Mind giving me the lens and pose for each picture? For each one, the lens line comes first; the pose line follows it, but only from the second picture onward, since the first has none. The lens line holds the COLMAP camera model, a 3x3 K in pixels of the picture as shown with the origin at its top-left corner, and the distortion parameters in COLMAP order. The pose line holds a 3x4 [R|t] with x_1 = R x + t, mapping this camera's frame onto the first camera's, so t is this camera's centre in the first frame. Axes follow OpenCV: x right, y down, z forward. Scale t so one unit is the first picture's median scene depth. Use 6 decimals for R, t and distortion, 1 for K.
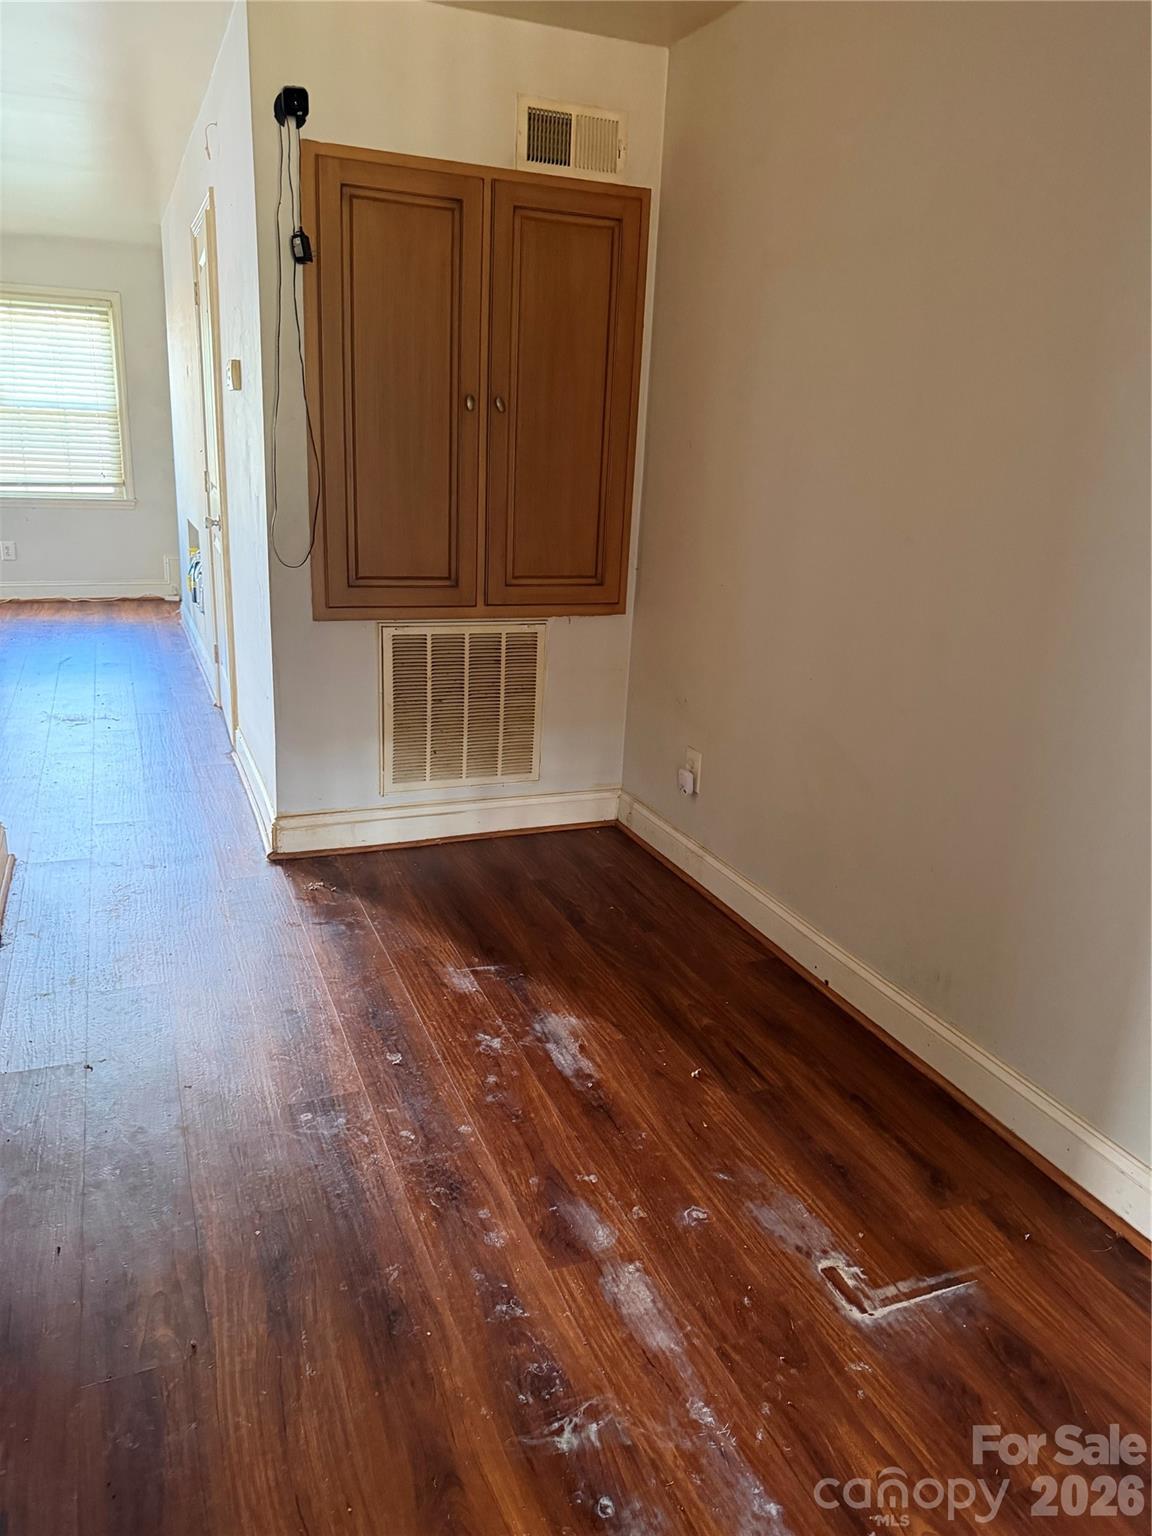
lens RADIAL K [[1082.7, 0, 570.4], [0, 1082.7, 766.4], [0, 0, 1]] dist [0.067991, -0.008714]
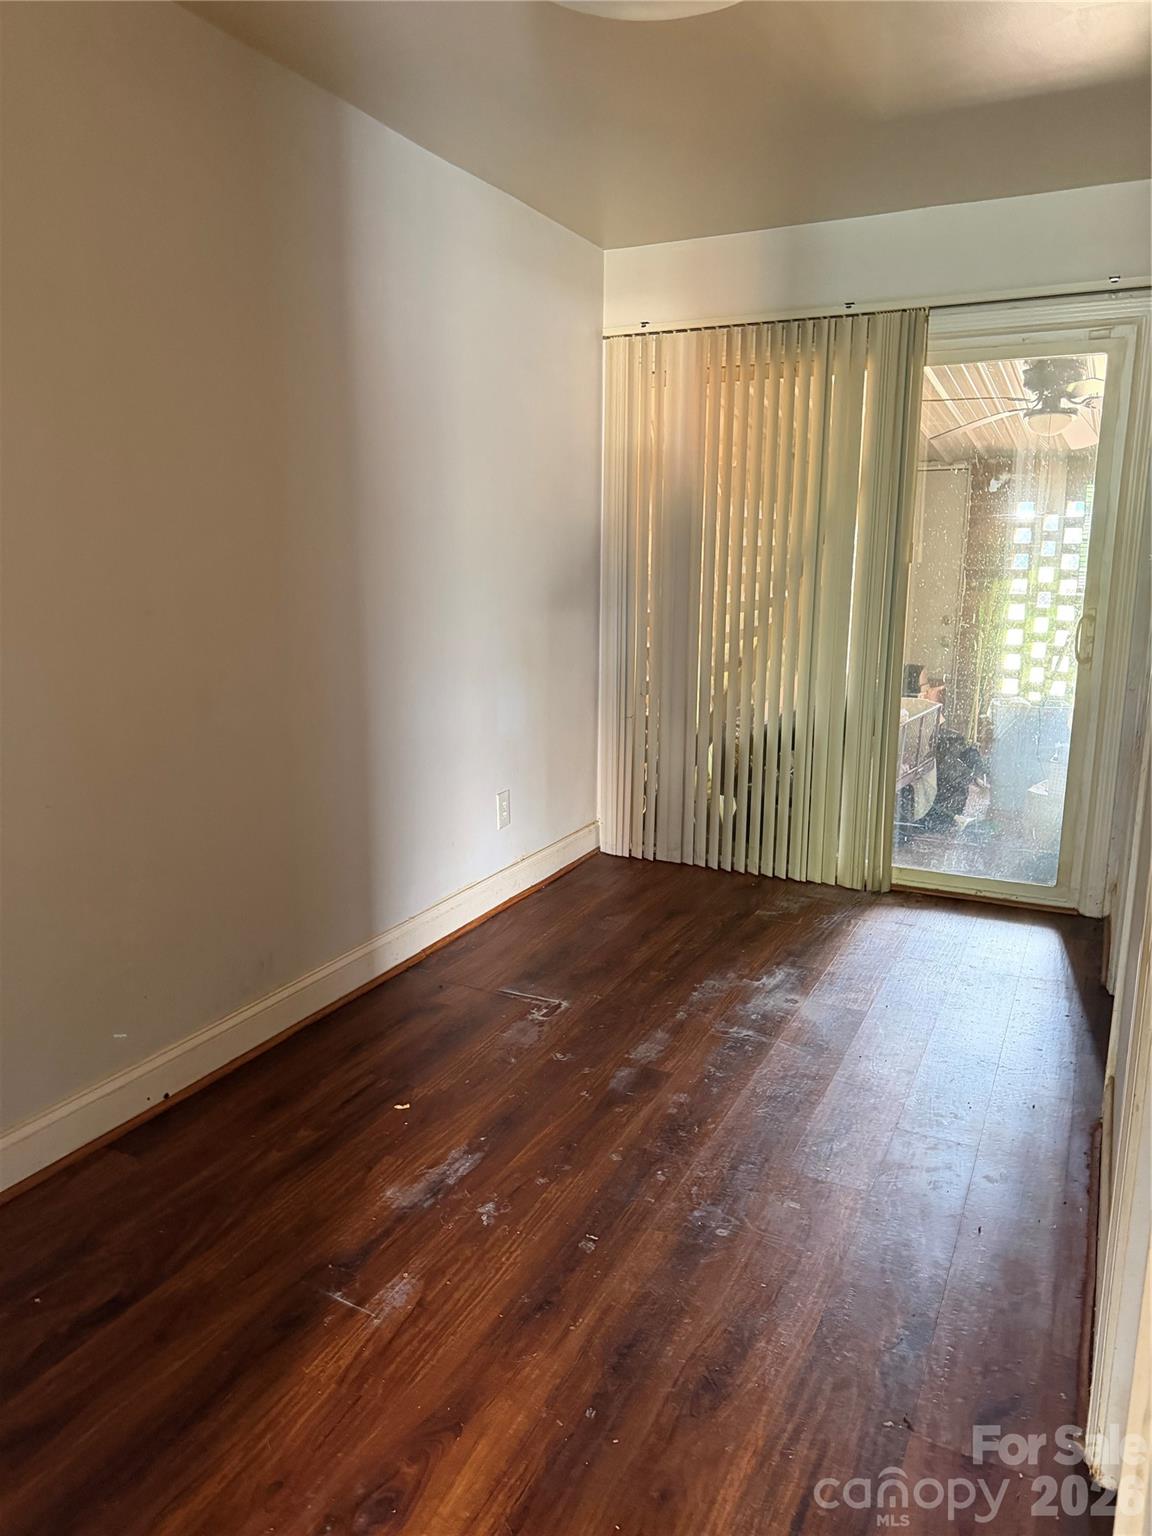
lens RADIAL K [[1082.7, 0, 574.2], [0, 1082.7, 767.7], [0, 0, 1]] dist [0.067991, -0.008714]
pose [[-0.661196, -0.196380, 0.724054, -0.697726], [0.185784, 0.892208, 0.411643, -0.419483], [-0.726846, 0.406694, -0.553440, 1.318899]]
